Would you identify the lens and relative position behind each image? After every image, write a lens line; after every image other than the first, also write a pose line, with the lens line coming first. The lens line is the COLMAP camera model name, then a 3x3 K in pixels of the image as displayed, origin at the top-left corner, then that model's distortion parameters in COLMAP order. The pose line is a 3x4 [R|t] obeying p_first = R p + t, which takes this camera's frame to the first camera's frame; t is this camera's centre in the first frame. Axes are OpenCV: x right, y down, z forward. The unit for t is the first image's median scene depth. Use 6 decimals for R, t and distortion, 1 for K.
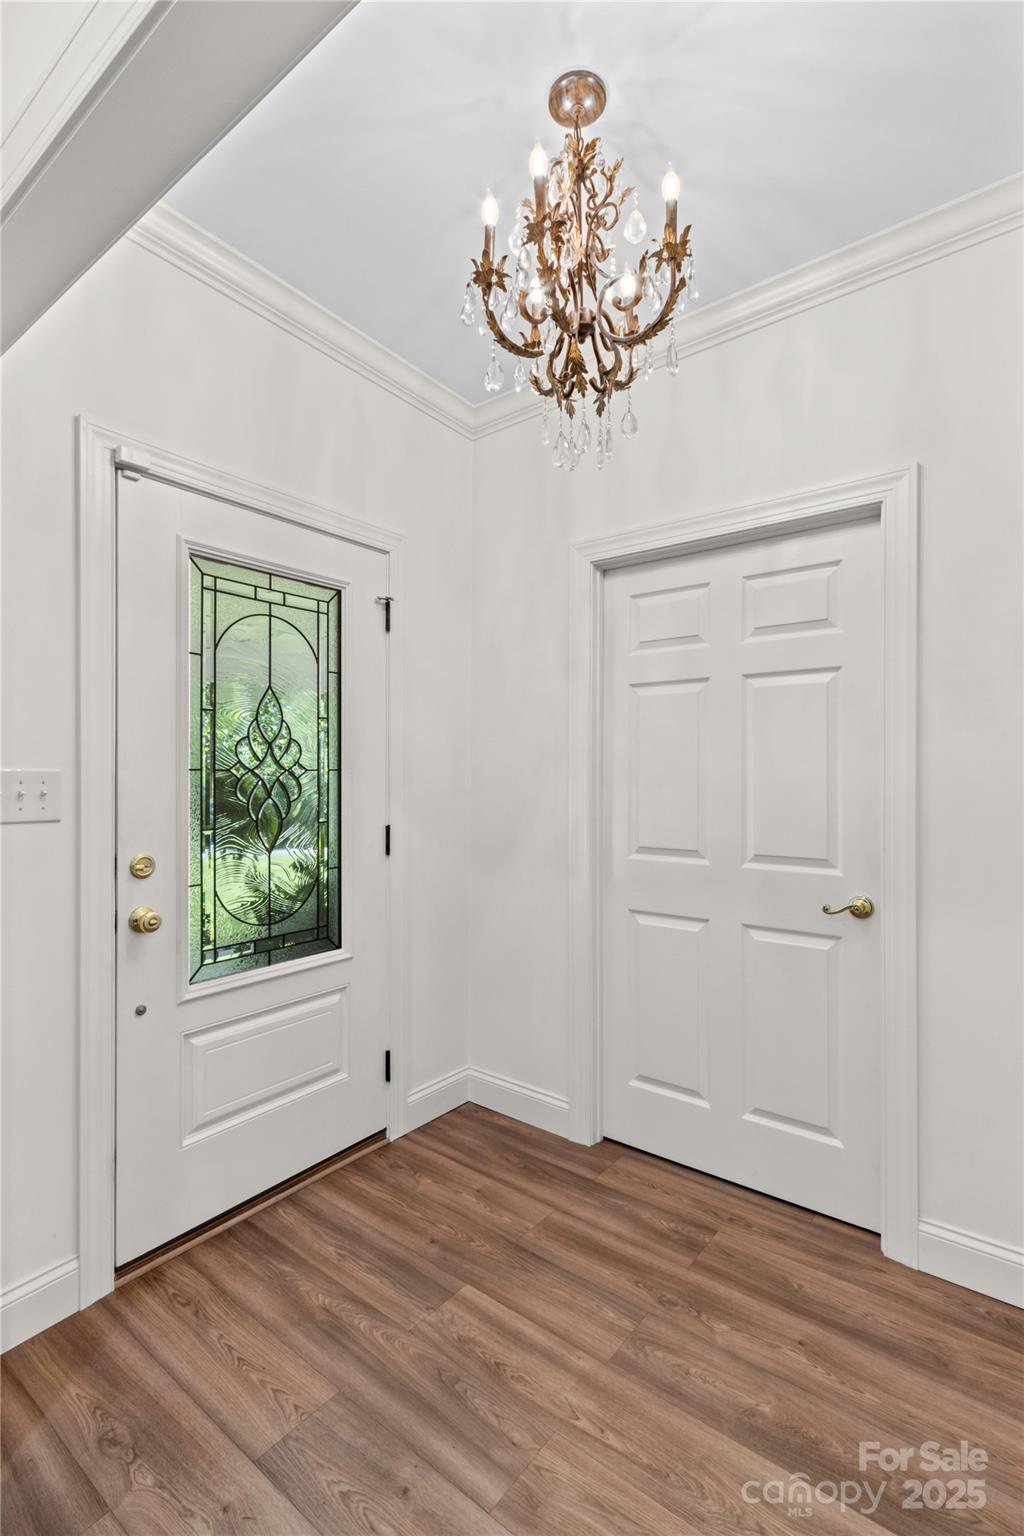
lens RADIAL K [[716.2, 0, 512.0], [0, 716.2, 768.0], [0, 0, 1]] dist [0.000958, -0.000116]
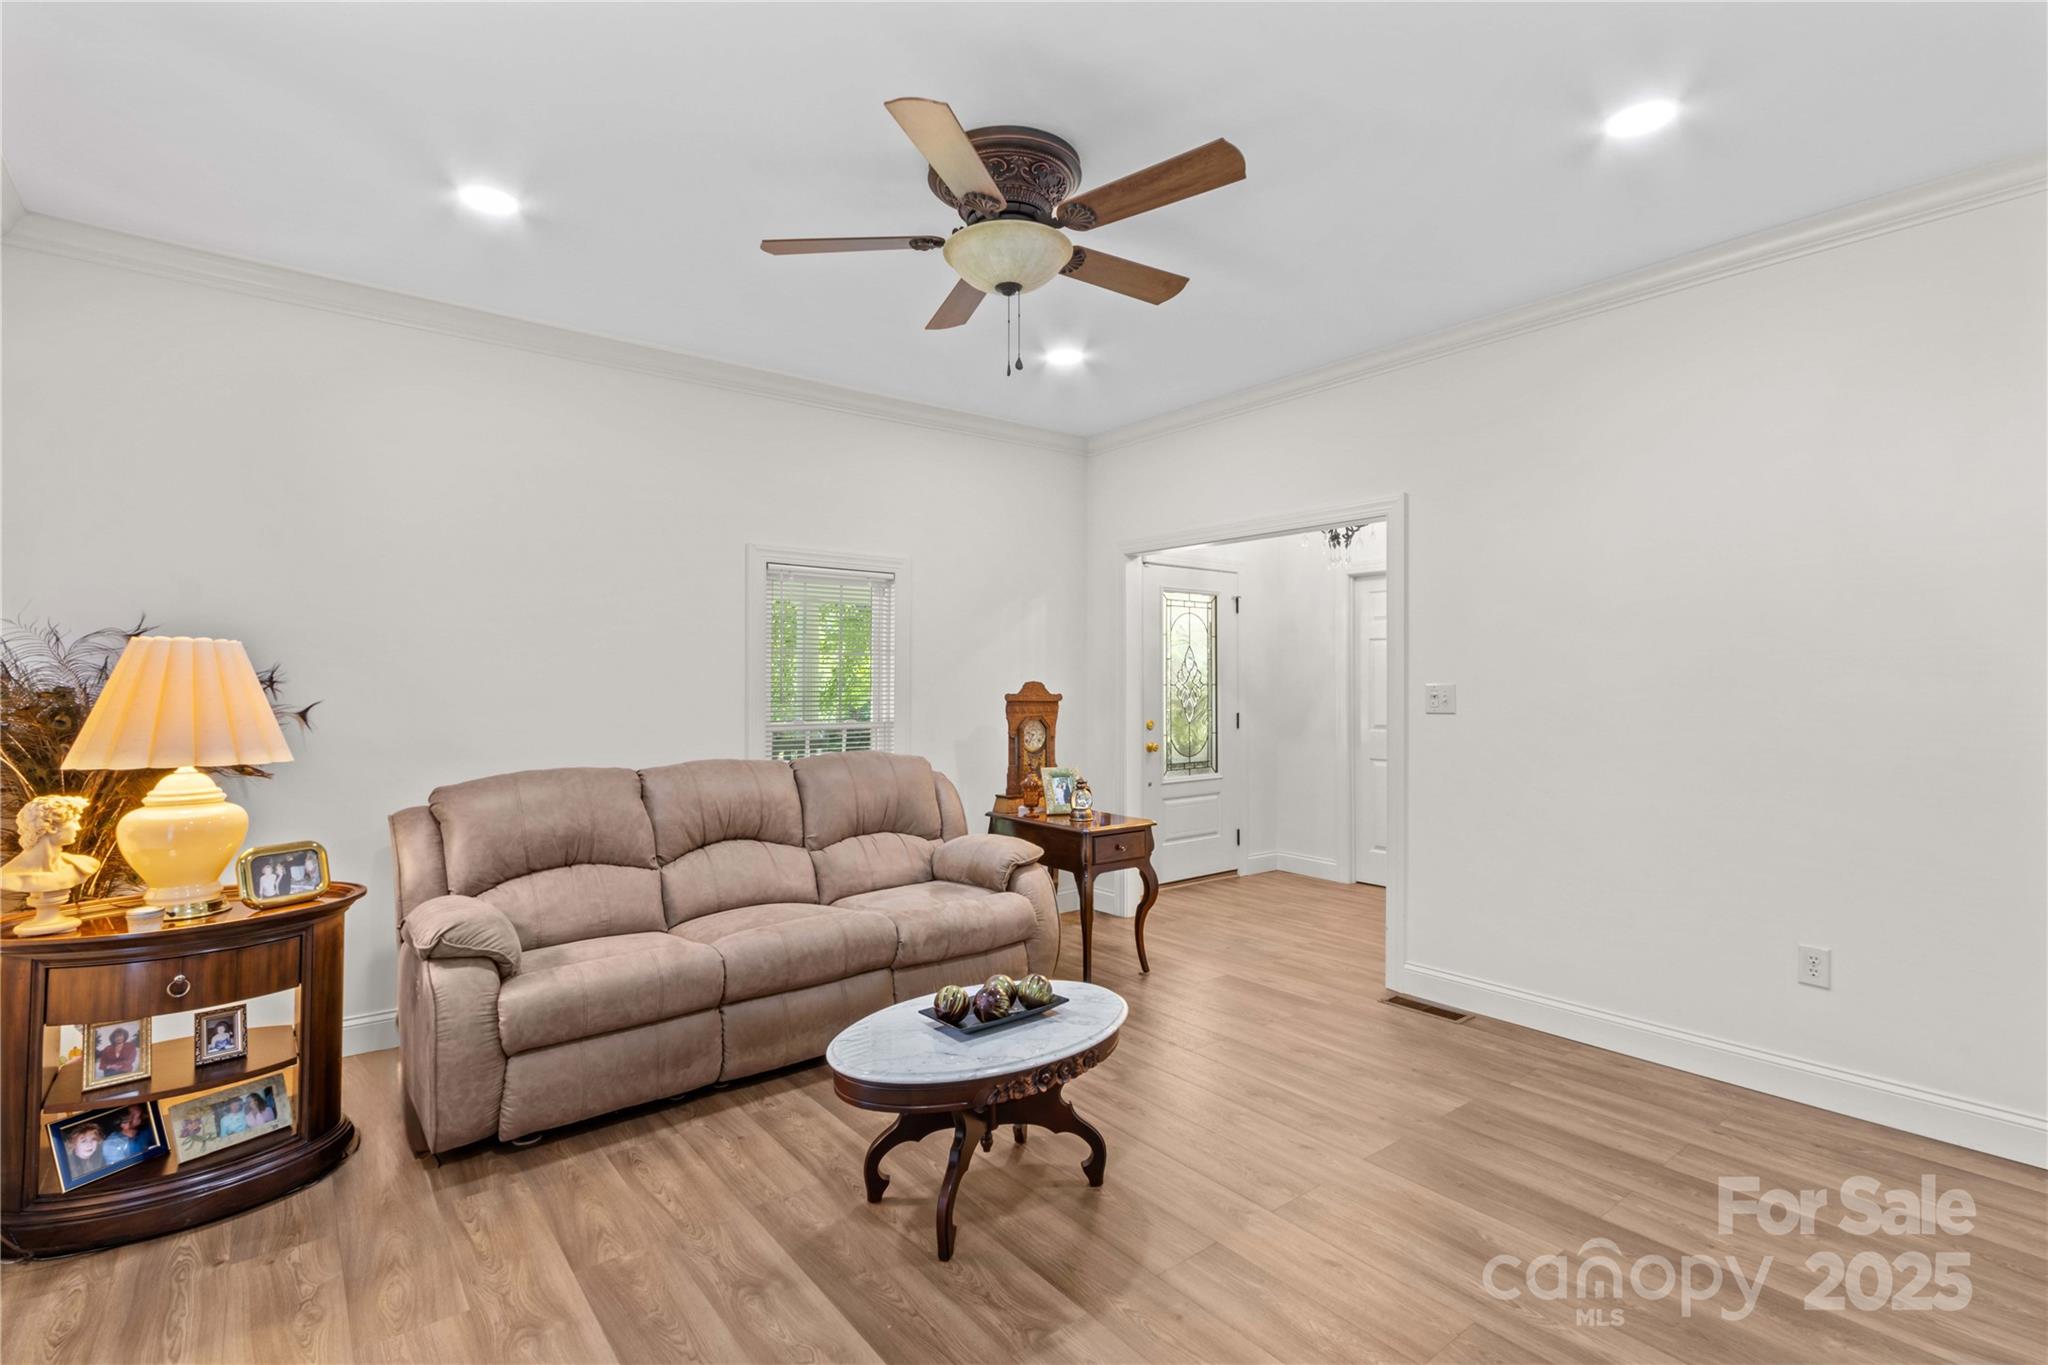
lens RADIAL K [[932.3, 0, 1014.9], [0, 932.3, 668.9], [0, 0, 1]] dist [0.000222, -0.000215]
pose [[0.971816, -0.001686, -0.235734, -0.165124], [-0.001106, 0.999931, -0.011712, -0.009800], [0.235738, 0.011643, 0.971747, -1.611310]]
